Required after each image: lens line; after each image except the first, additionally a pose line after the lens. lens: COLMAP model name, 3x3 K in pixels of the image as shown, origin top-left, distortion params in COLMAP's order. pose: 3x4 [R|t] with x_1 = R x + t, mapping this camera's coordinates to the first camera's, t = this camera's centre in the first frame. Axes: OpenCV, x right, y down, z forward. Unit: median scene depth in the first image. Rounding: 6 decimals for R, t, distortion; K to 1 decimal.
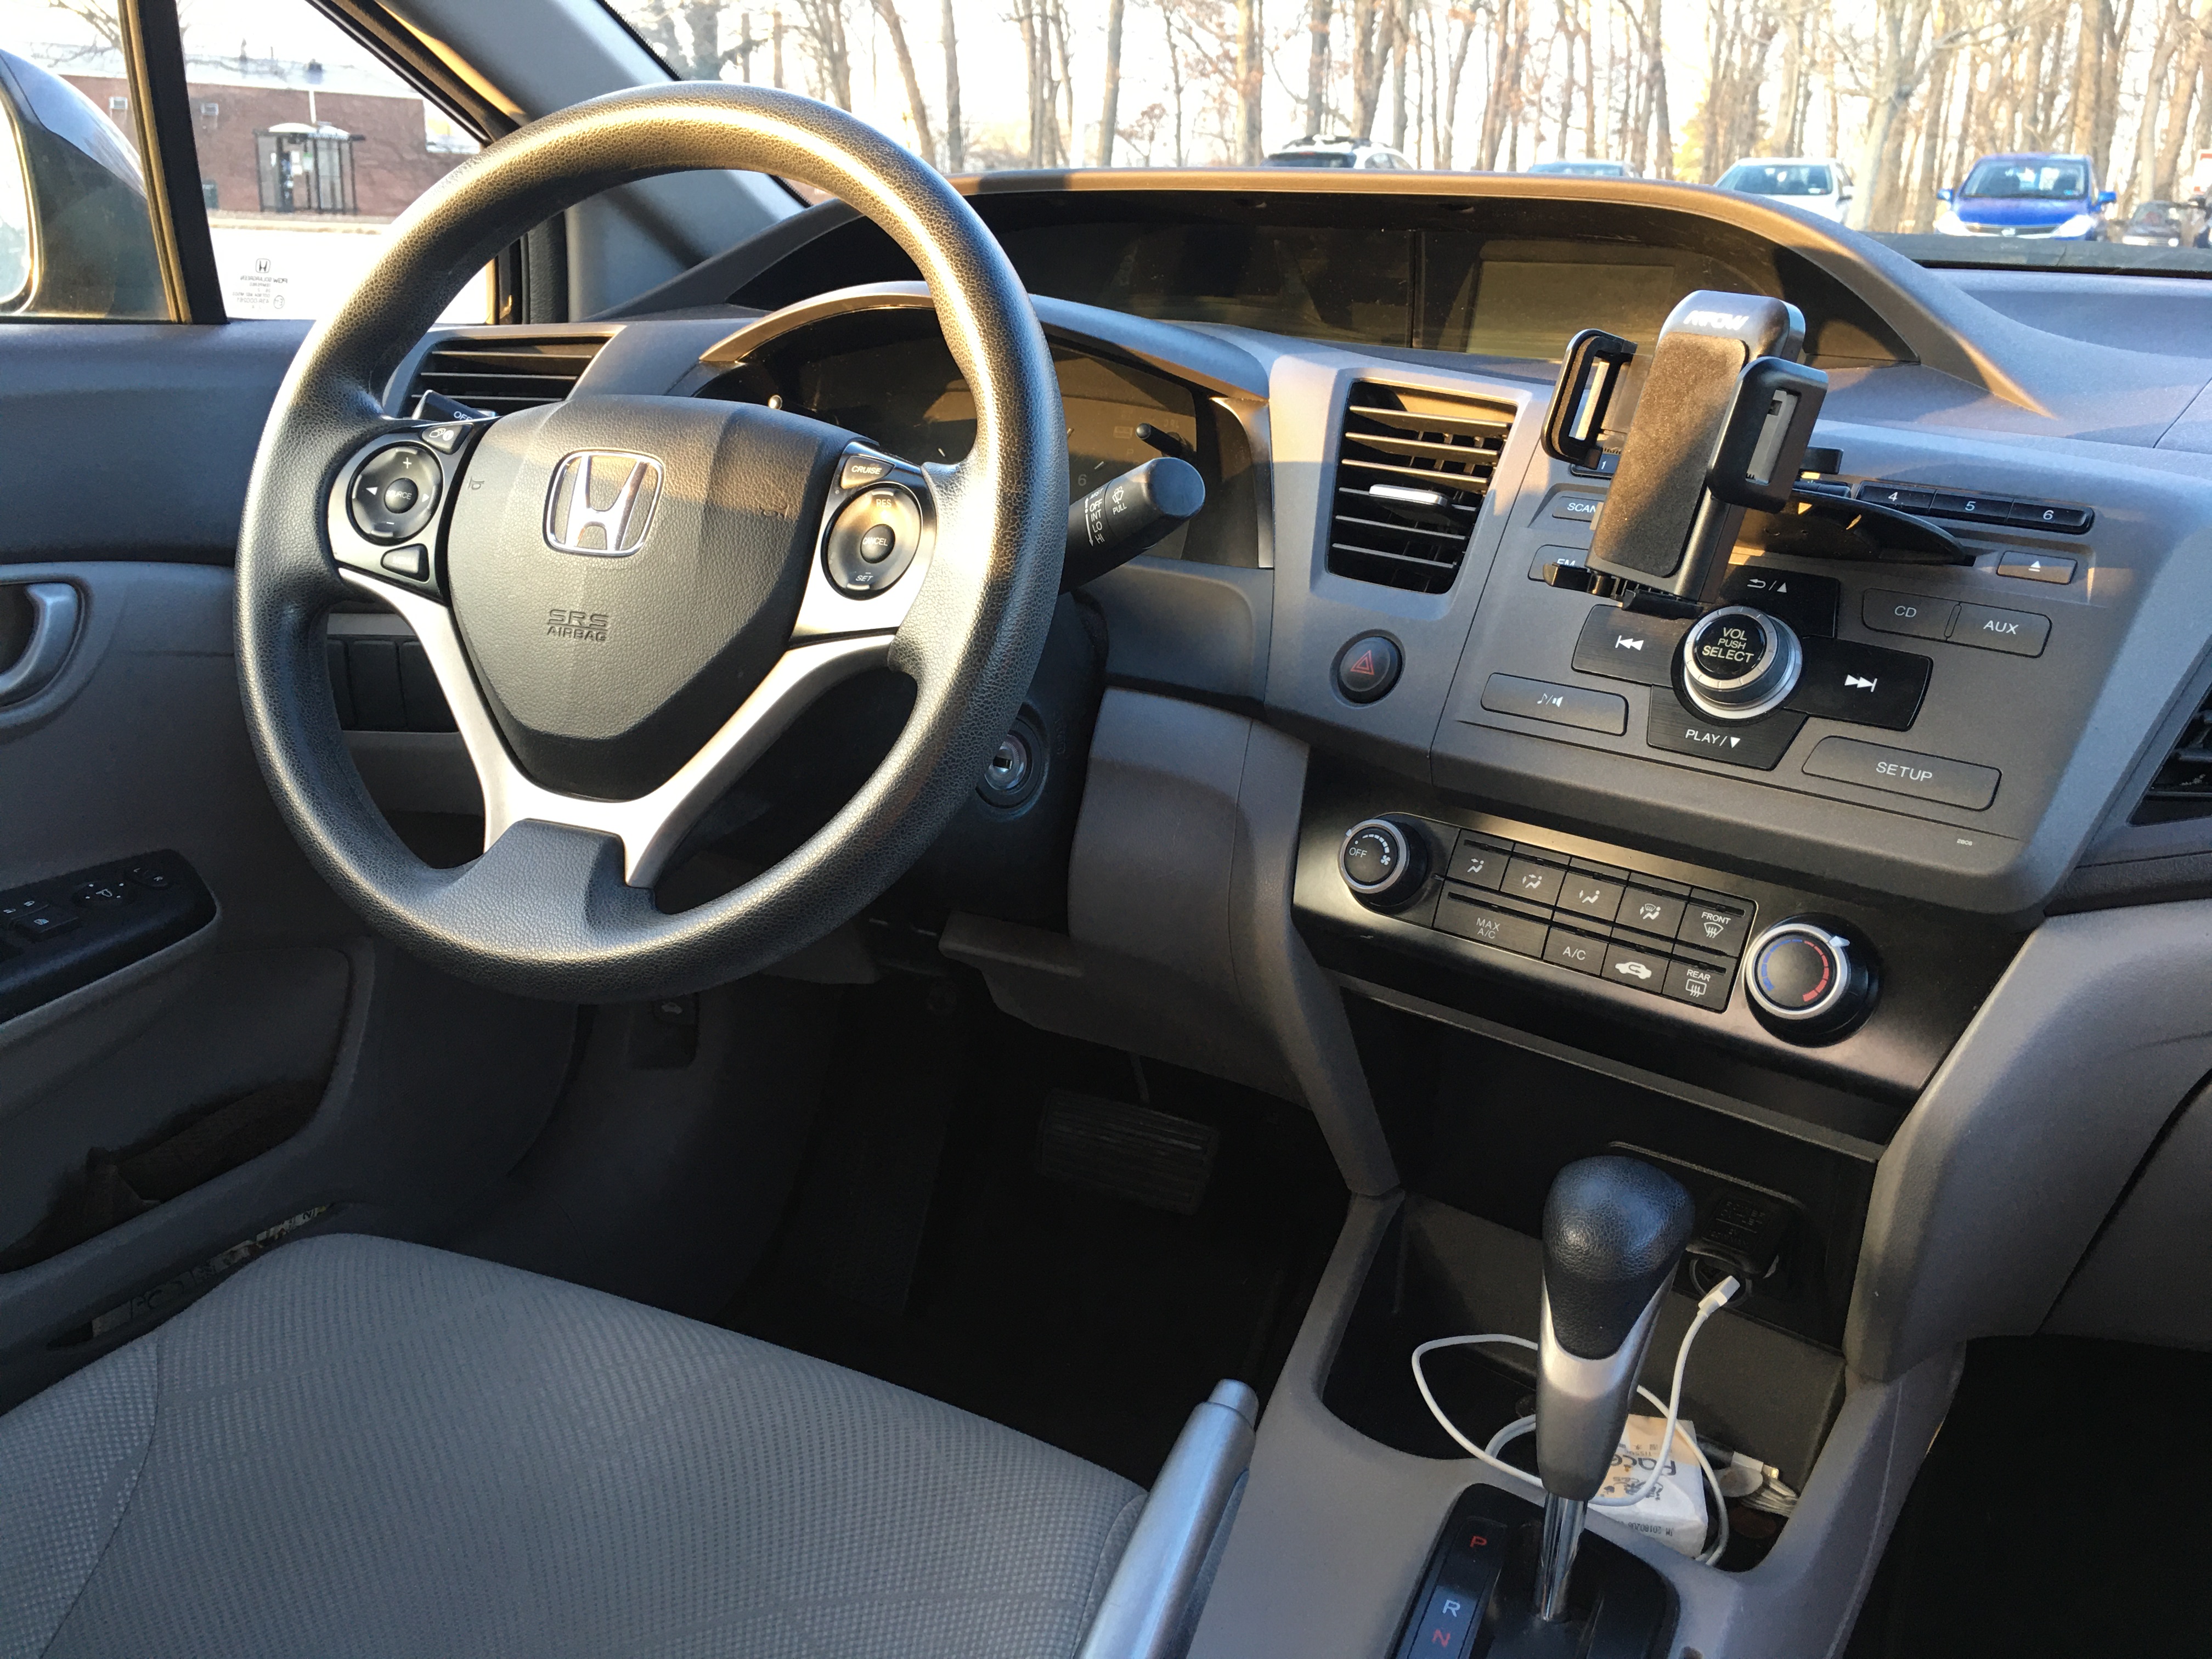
lens RADIAL K [[1869.1, 0, 1106.0], [0, 1869.1, 829.5], [0, 0, 1]] dist [0.075007, -0.121589]
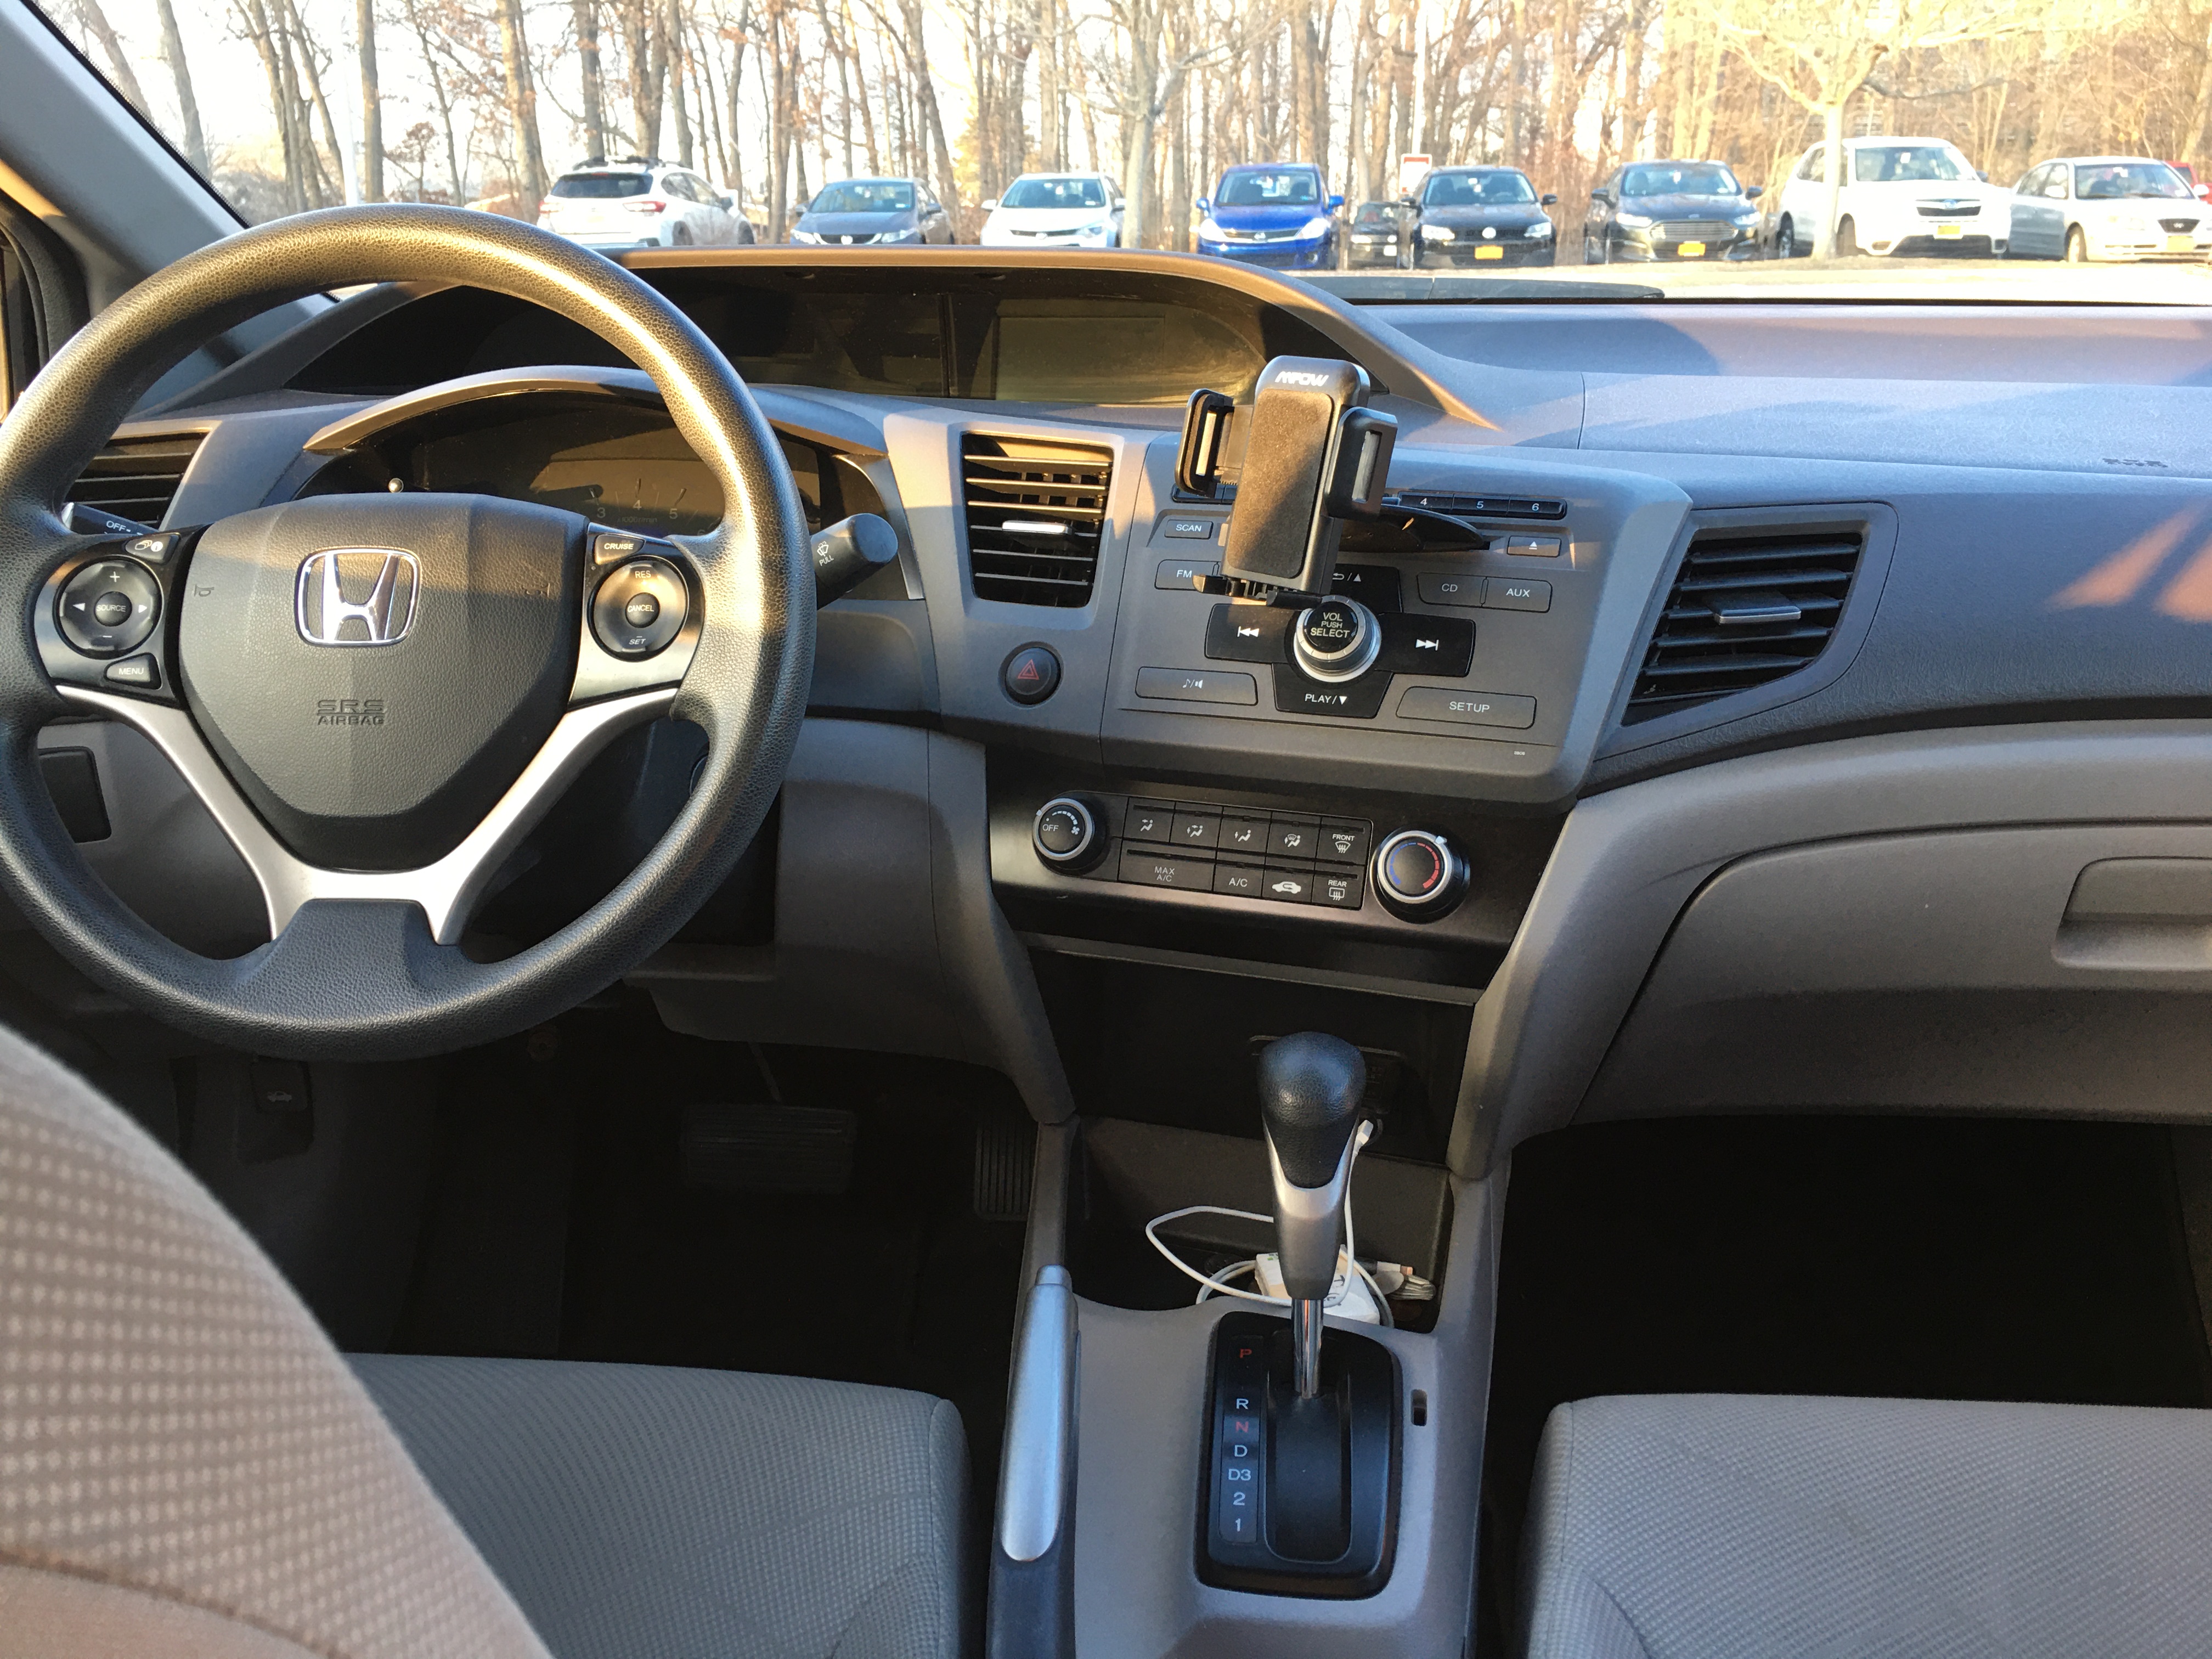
lens RADIAL K [[1869.1, 0, 1106.0], [0, 1869.1, 829.5], [0, 0, 1]] dist [0.075007, -0.121589]
pose [[0.936790, -0.134569, 0.322980, -0.211798], [0.136778, 0.990473, 0.015958, -0.000777], [-0.322051, 0.029227, 0.946271, -0.139903]]
